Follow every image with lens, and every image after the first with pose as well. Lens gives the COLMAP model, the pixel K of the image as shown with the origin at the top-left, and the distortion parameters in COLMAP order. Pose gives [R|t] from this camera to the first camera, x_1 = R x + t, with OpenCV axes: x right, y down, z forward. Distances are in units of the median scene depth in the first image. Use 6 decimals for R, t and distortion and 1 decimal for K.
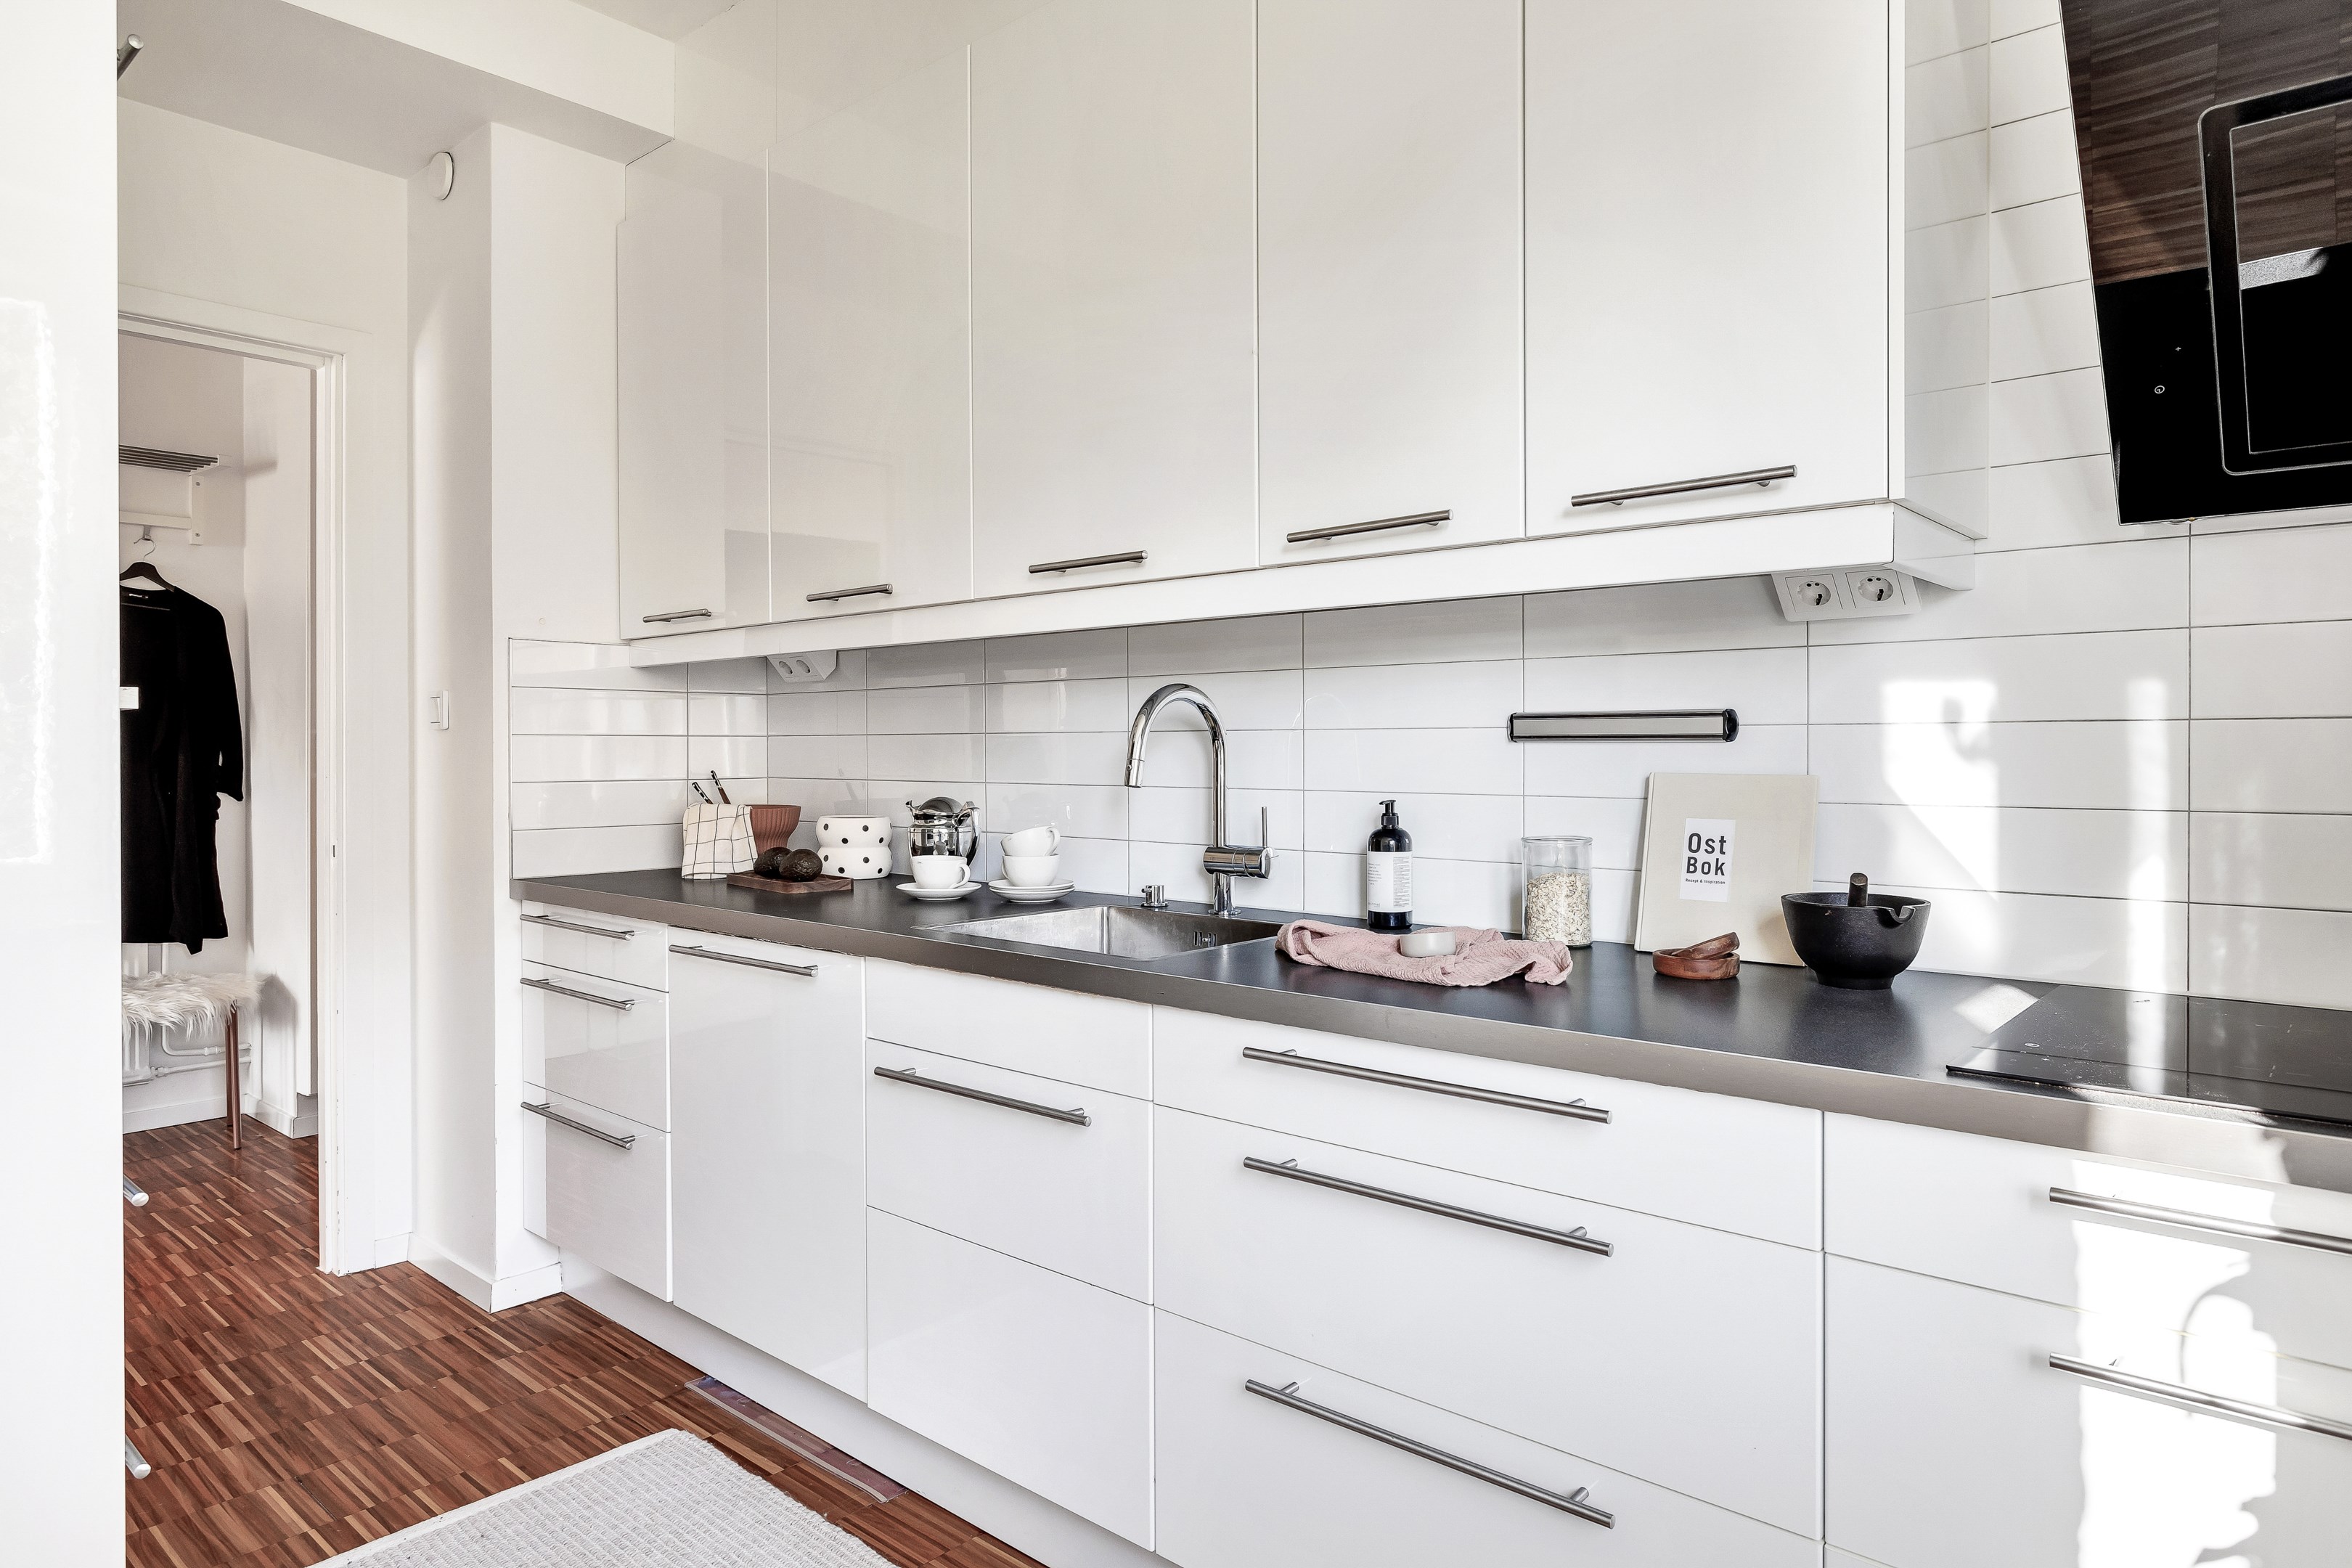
lens RADIAL K [[1405.5, 0, 1176.0], [0, 1405.5, 767.2], [0, 0, 1]] dist [0.007819, 0.000068]
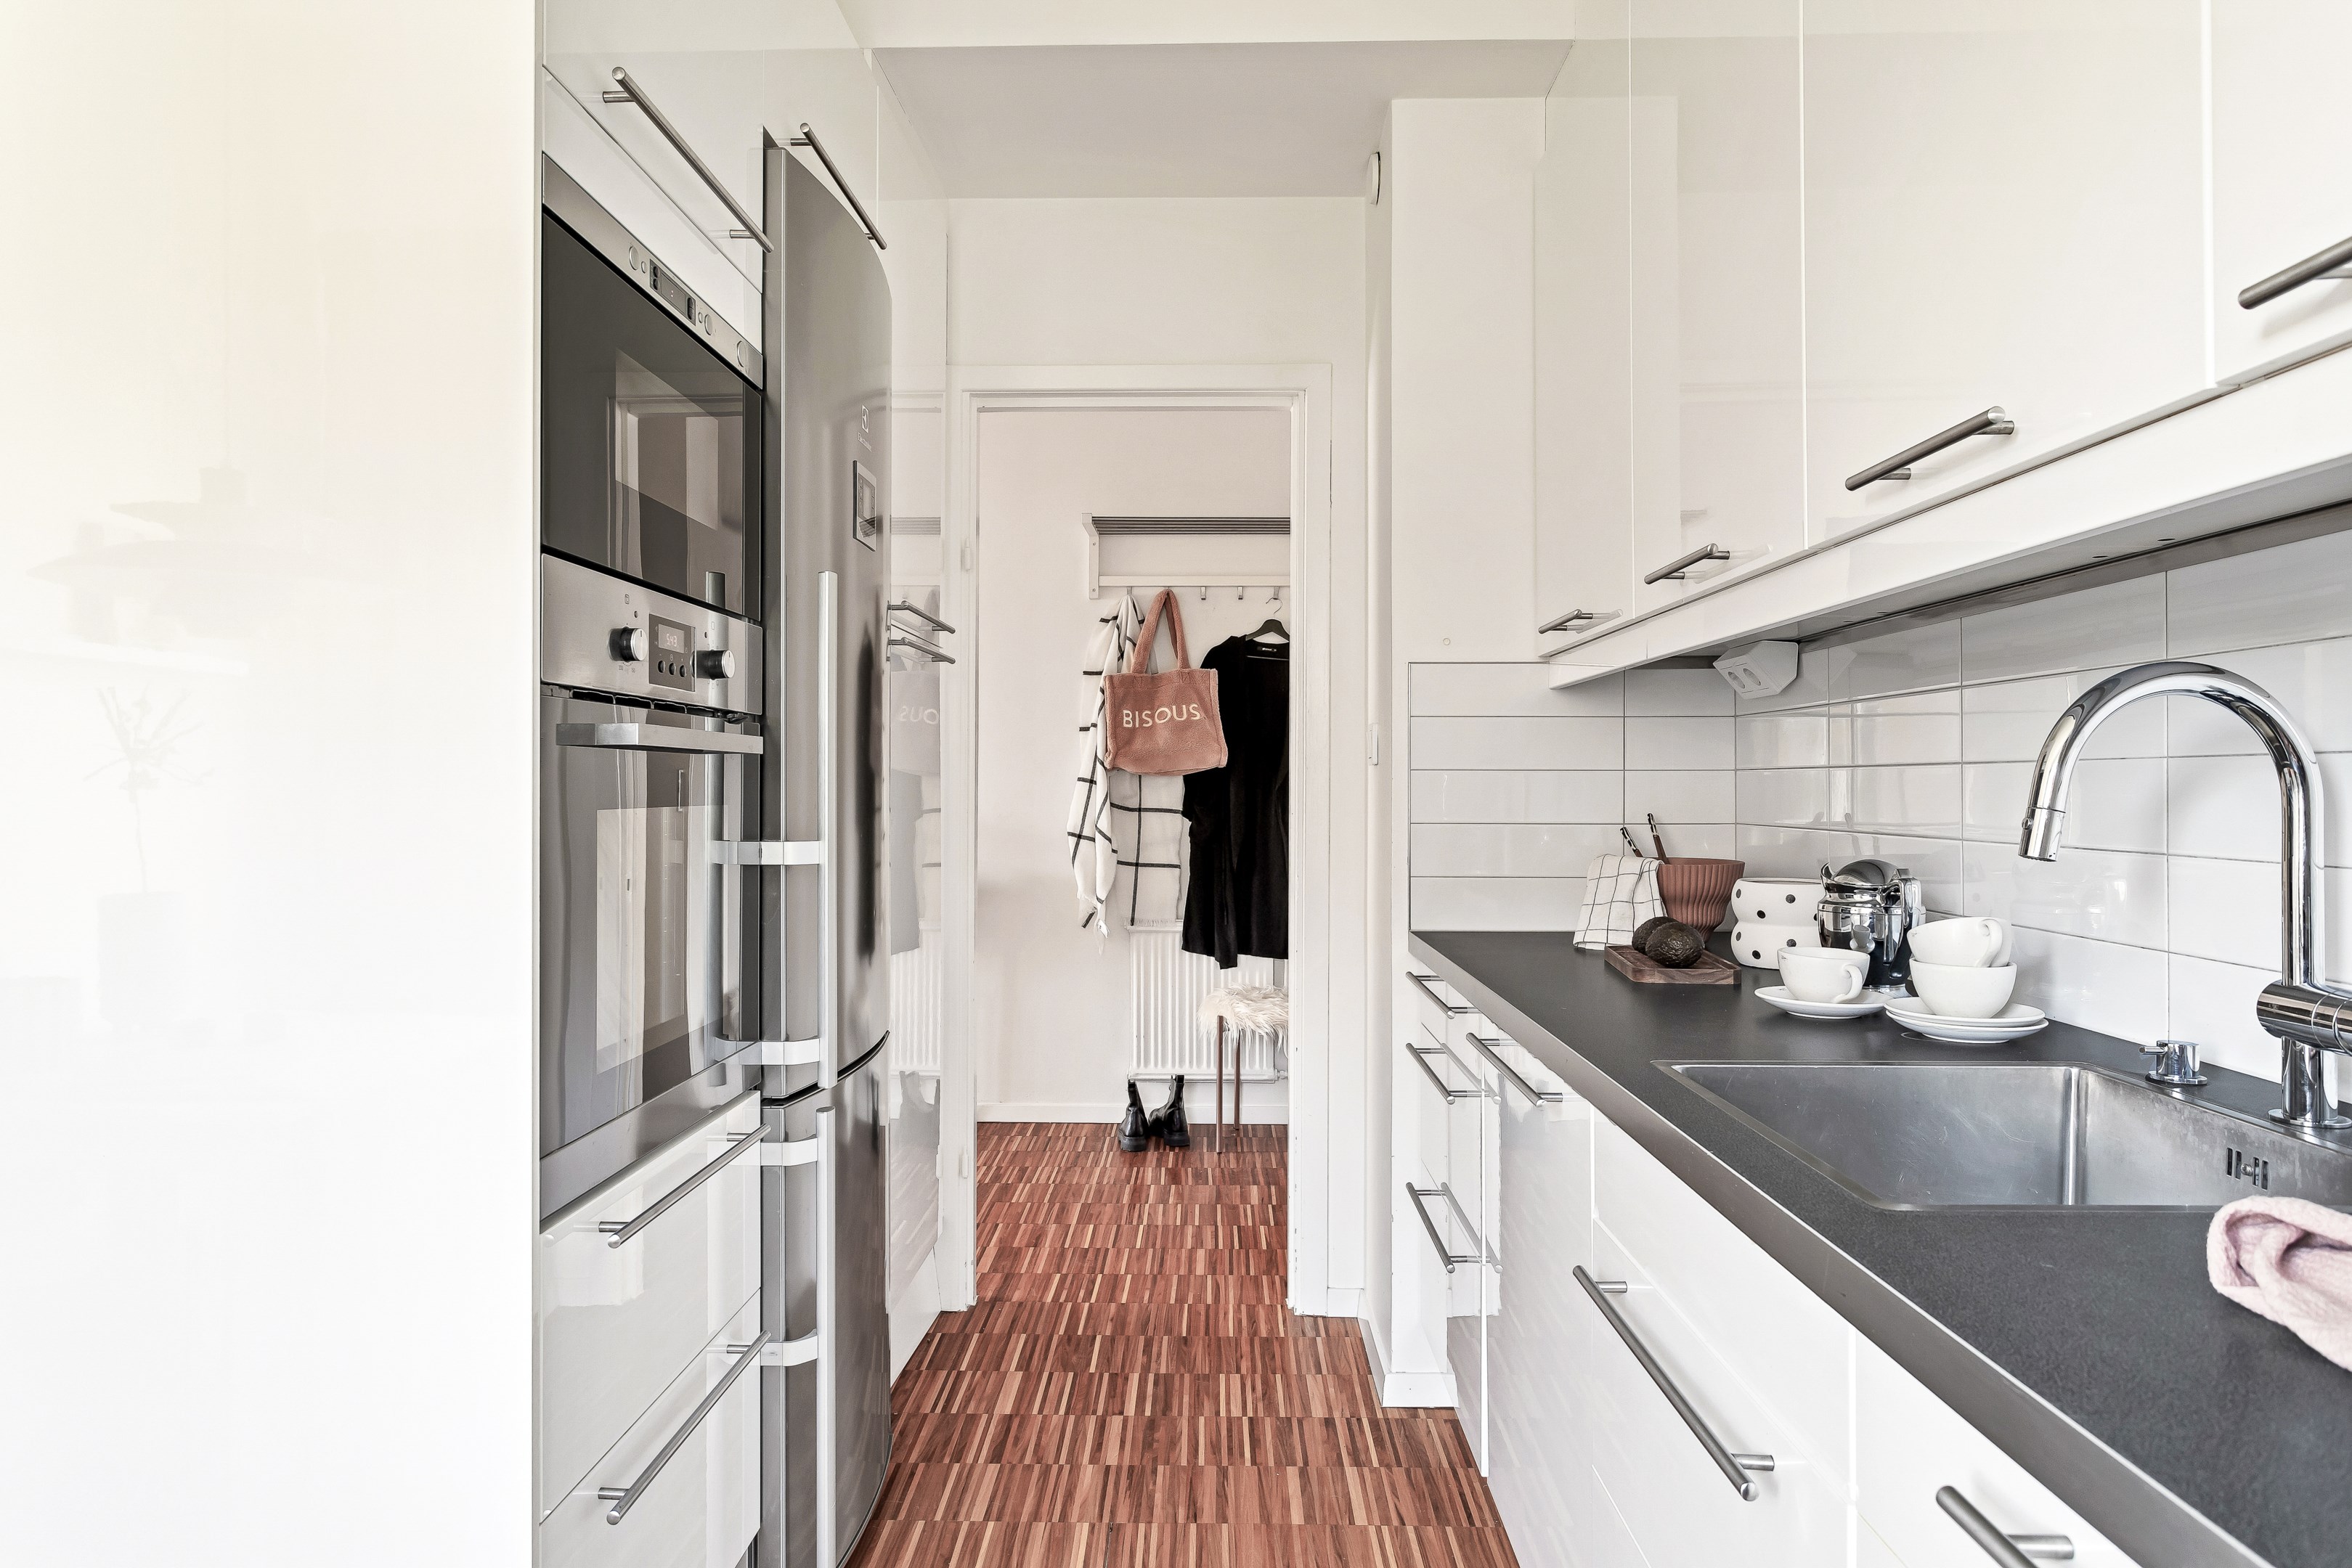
lens RADIAL K [[1419.4, 0, 1171.8], [0, 1419.4, 787.7], [0, 0, 1]] dist [-0.015483, -0.001300]
pose [[0.638254, 0.000931, -0.769826, 0.139358], [-0.008409, 0.999948, -0.005763, -0.005844], [0.769780, 0.010152, 0.638228, 0.334409]]
